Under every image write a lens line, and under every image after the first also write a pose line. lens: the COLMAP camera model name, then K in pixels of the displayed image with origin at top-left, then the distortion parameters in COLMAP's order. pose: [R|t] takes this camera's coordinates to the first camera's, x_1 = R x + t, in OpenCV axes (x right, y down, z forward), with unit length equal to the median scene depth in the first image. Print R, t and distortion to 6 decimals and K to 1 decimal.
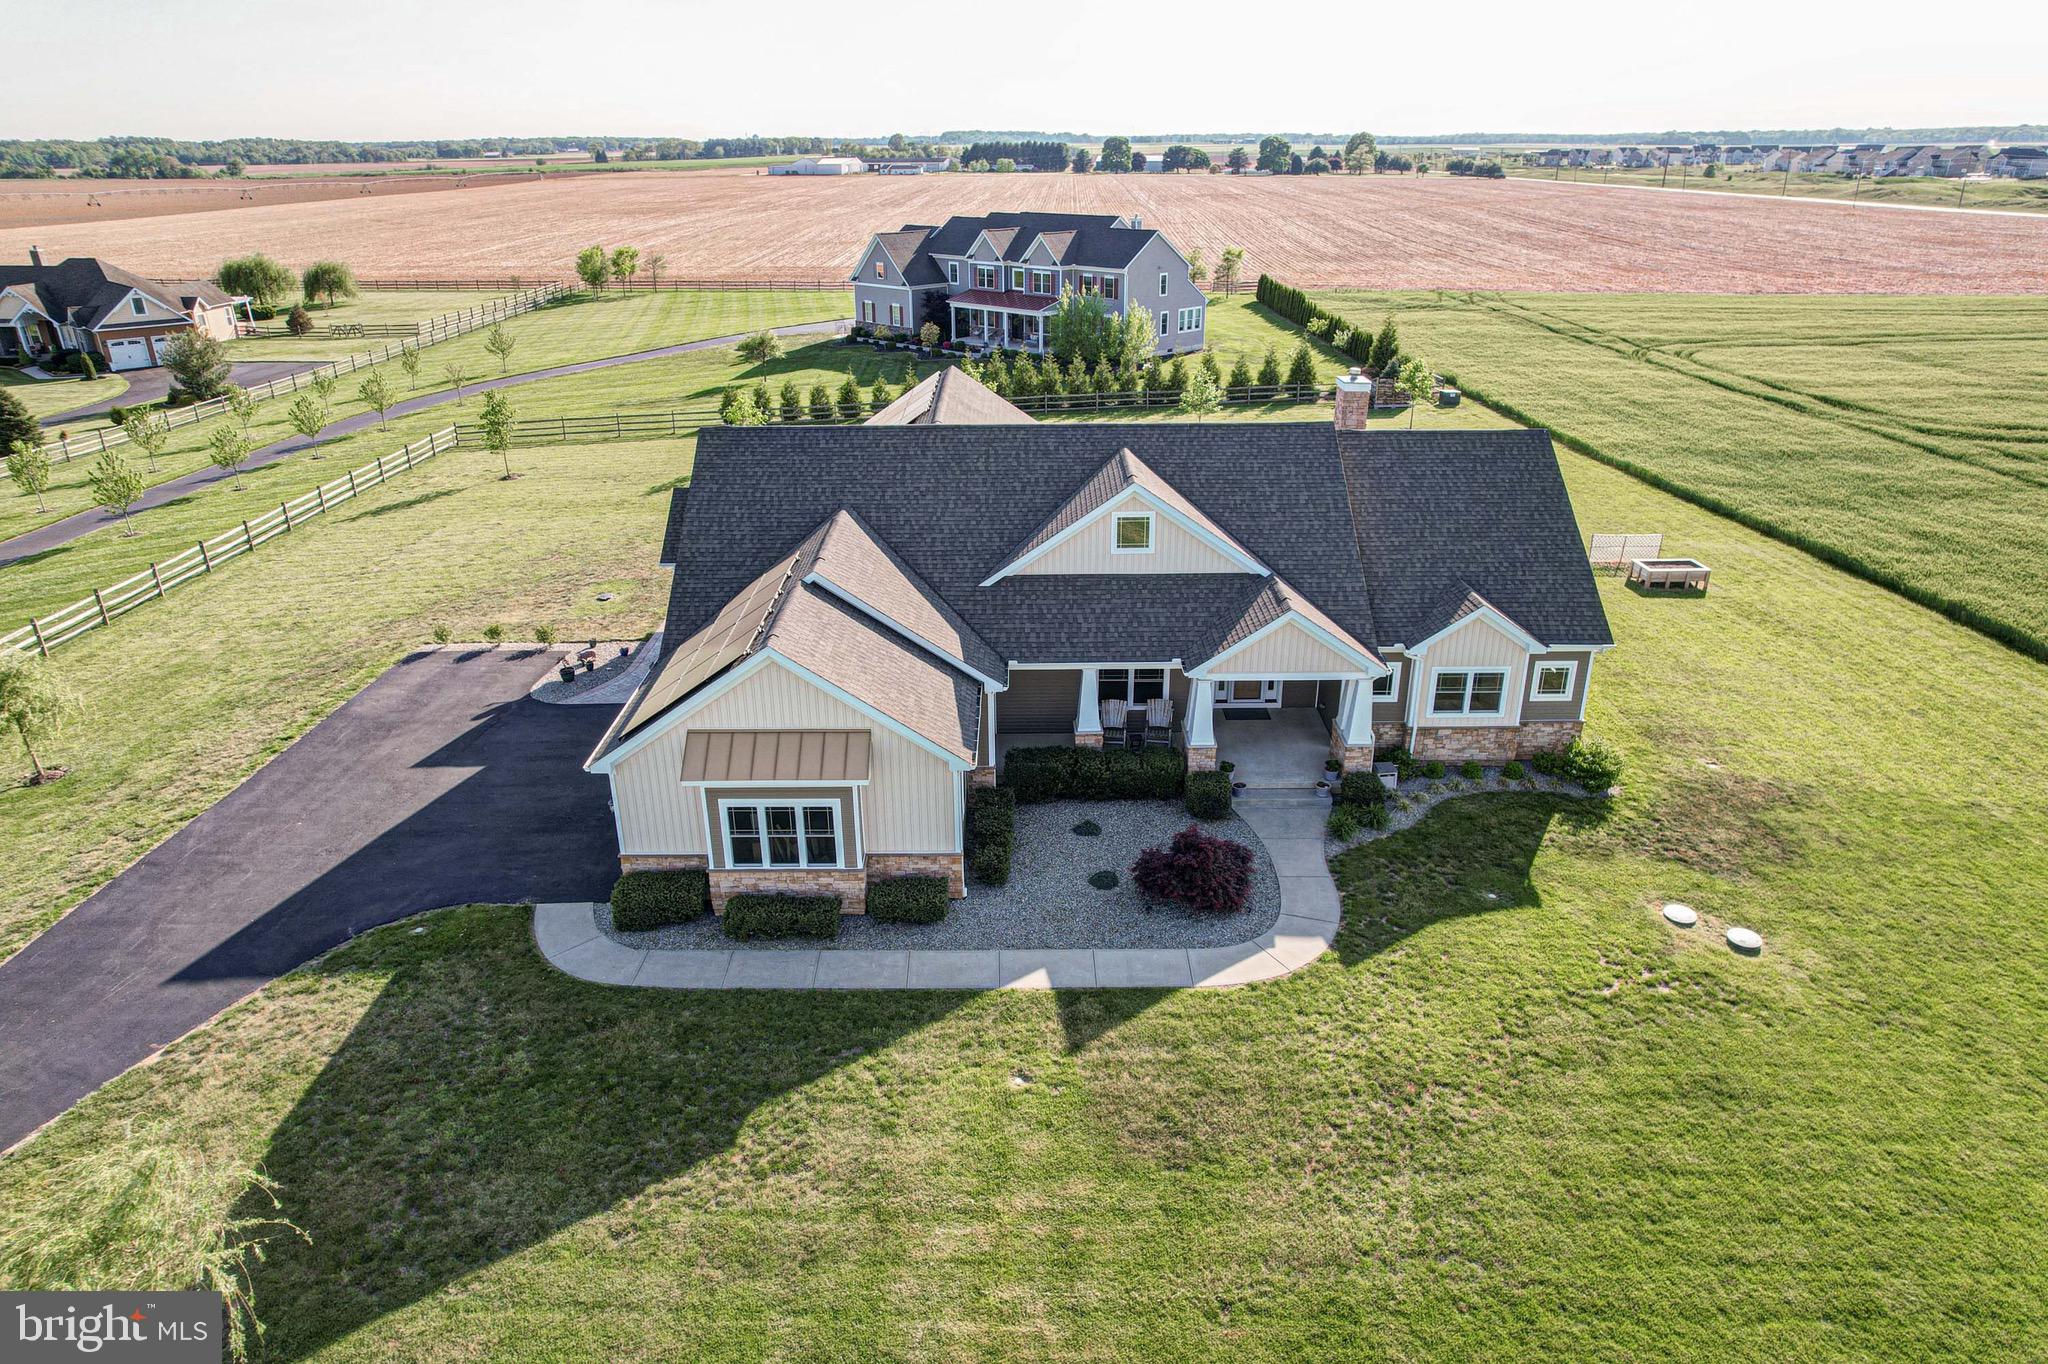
lens RADIAL K [[1311.8, 0, 1016.1], [0, 1311.8, 708.0], [0, 0, 1]] dist [-0.078345, 0.069270]
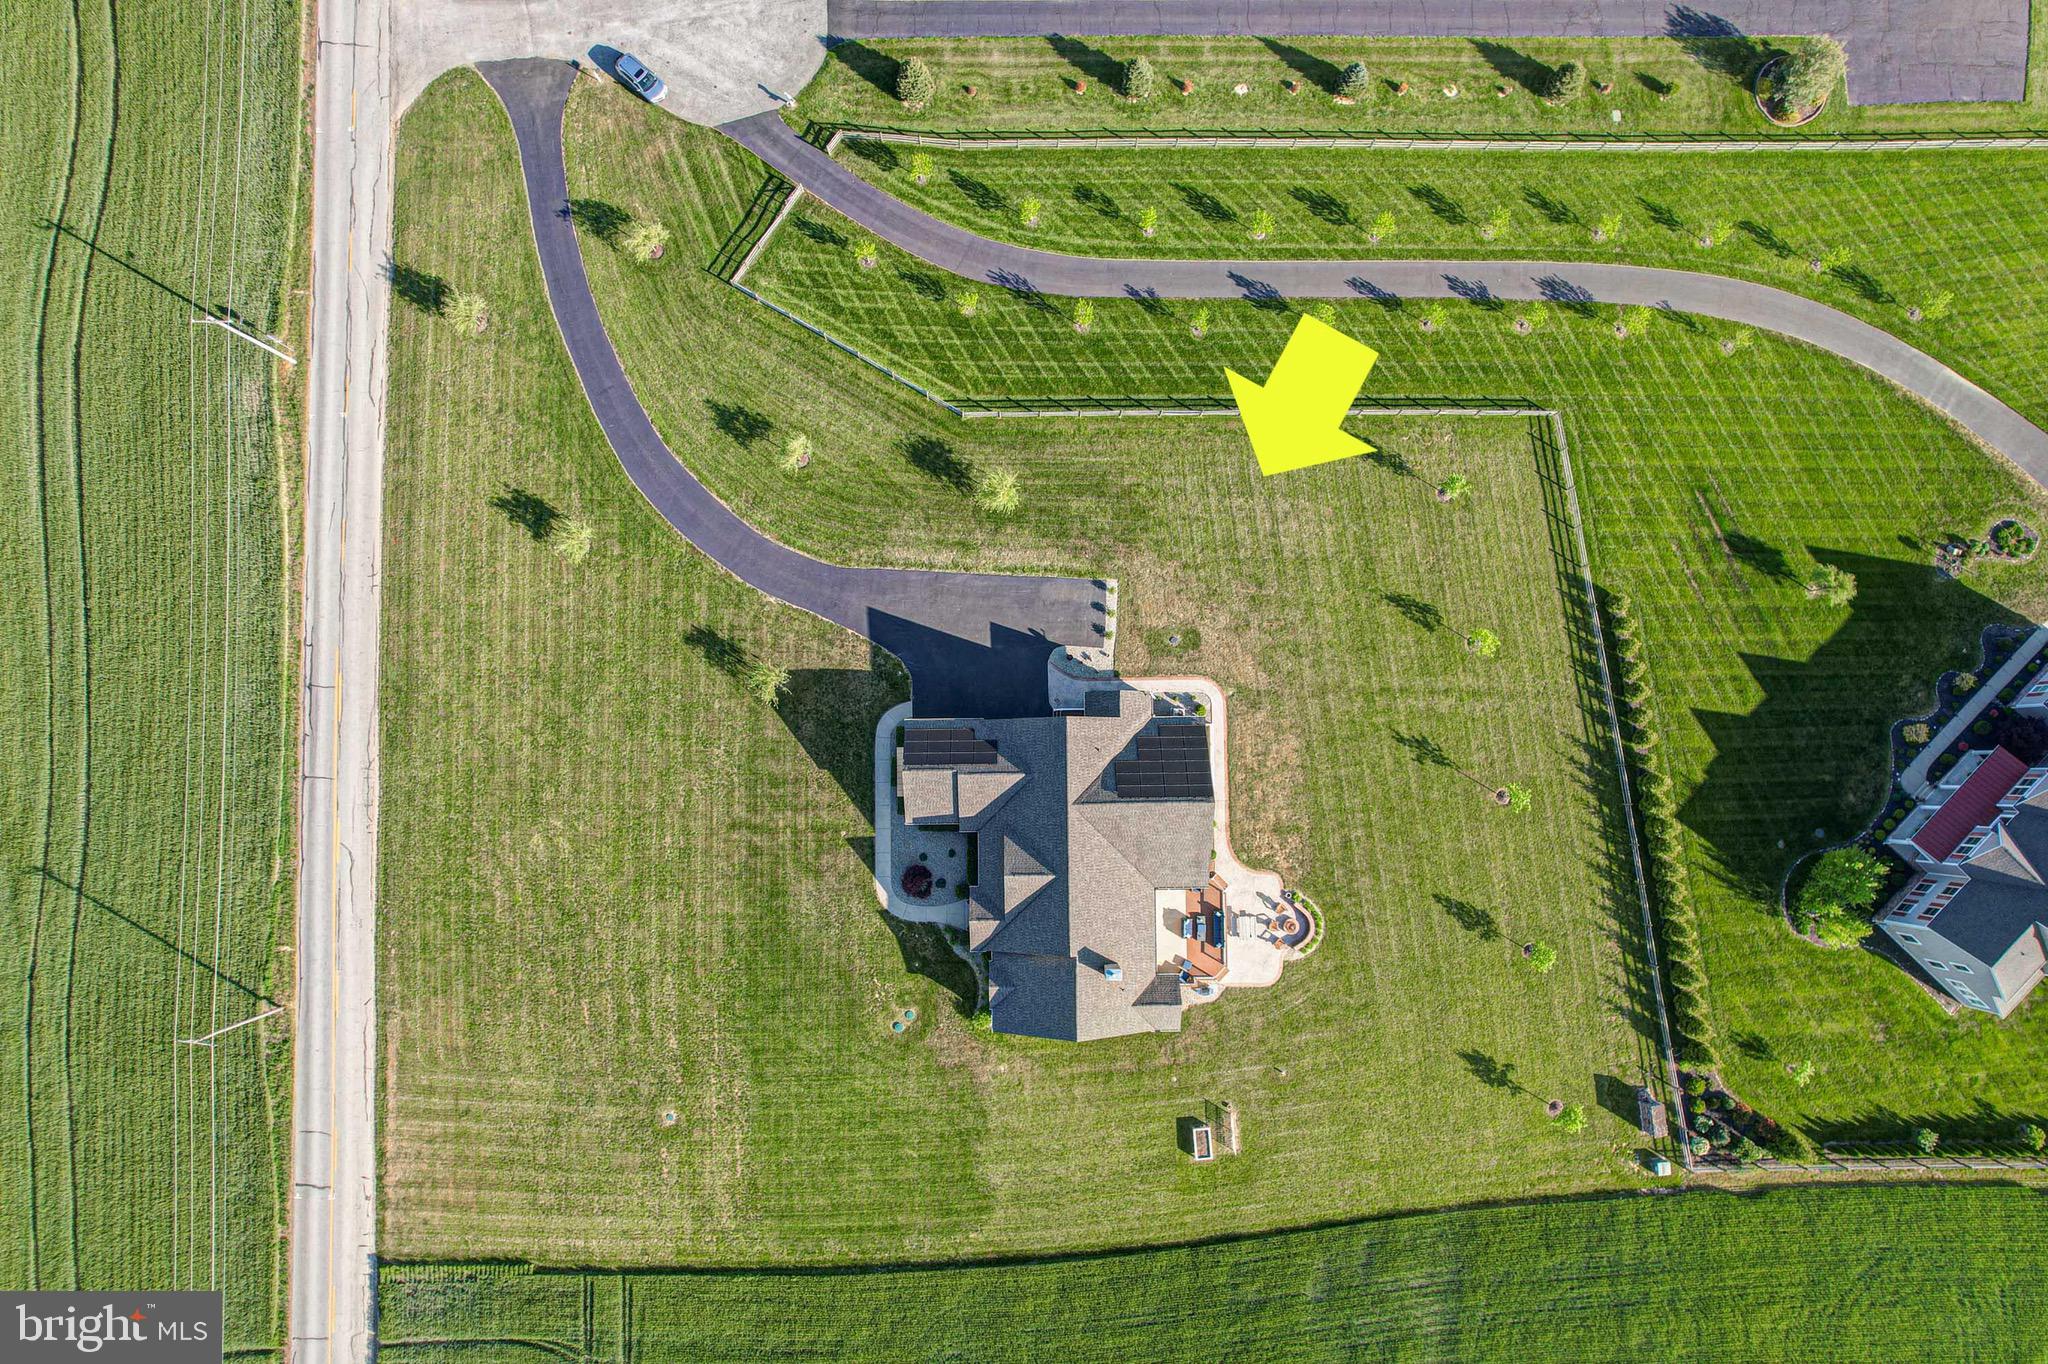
lens RADIAL K [[1311.8, 0, 1016.1], [0, 1311.8, 708.0], [0, 0, 1]] dist [-0.078345, 0.069270]
pose [[0.012921, 0.999084, -0.040793, -0.159678], [-0.400588, 0.042551, 0.915270, -2.733181], [0.916167, 0.004515, 0.400771, -0.169927]]
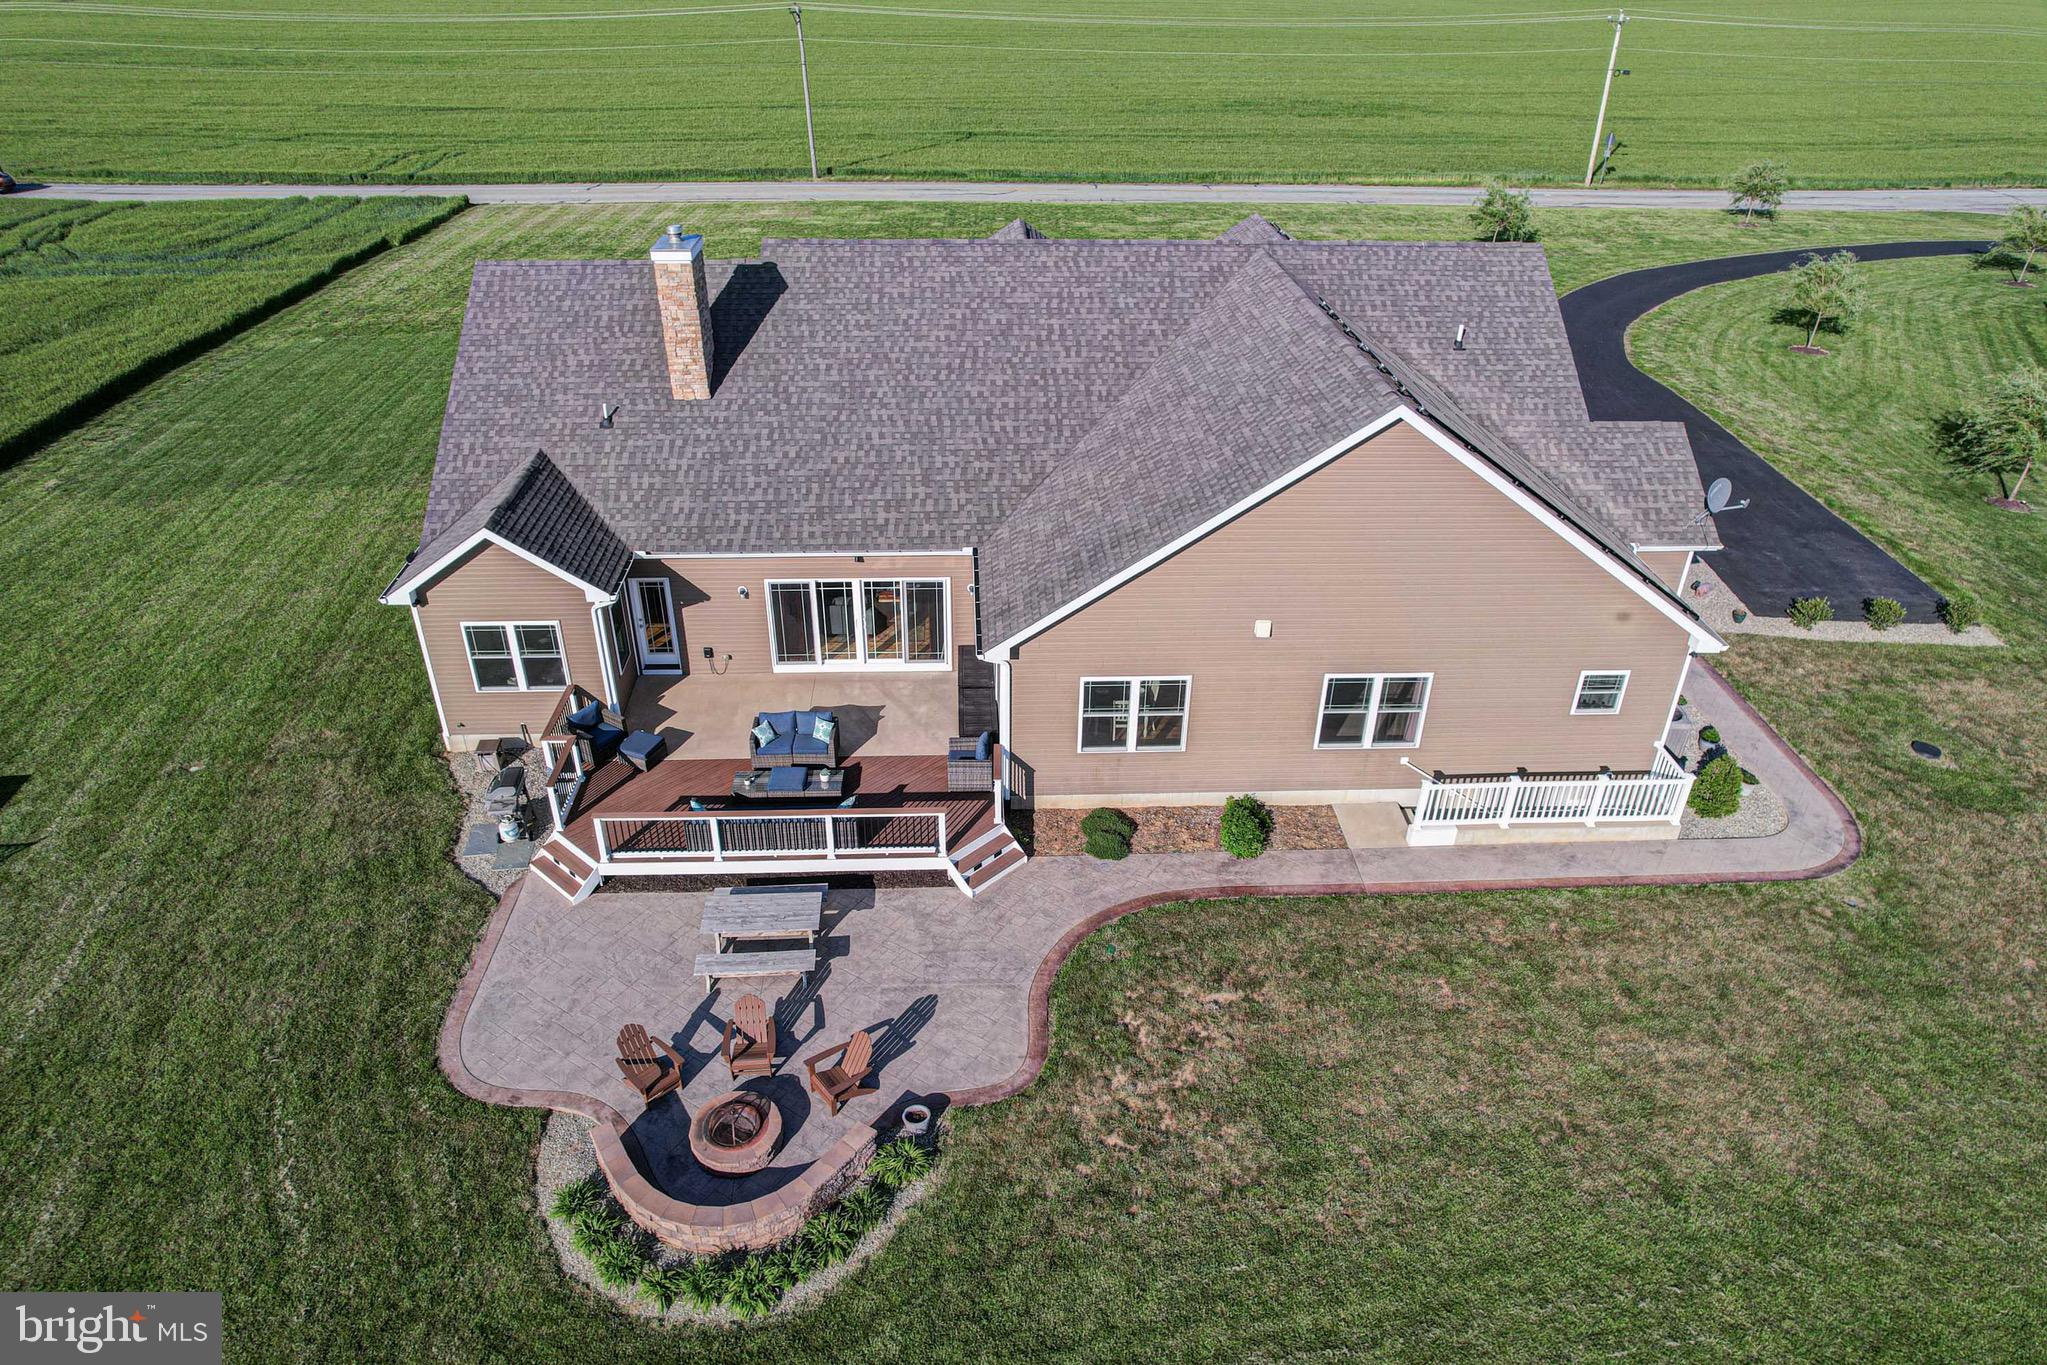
lens RADIAL K [[1311.1, 0, 1015.6], [0, 1311.1, 708.5], [0, 0, 1]] dist [-0.078345, 0.069270]
pose [[-0.999005, 0.023593, -0.037843, 0.131742], [-0.017933, 0.564414, 0.825297, -0.742675], [0.040830, 0.825155, -0.563429, 1.767316]]
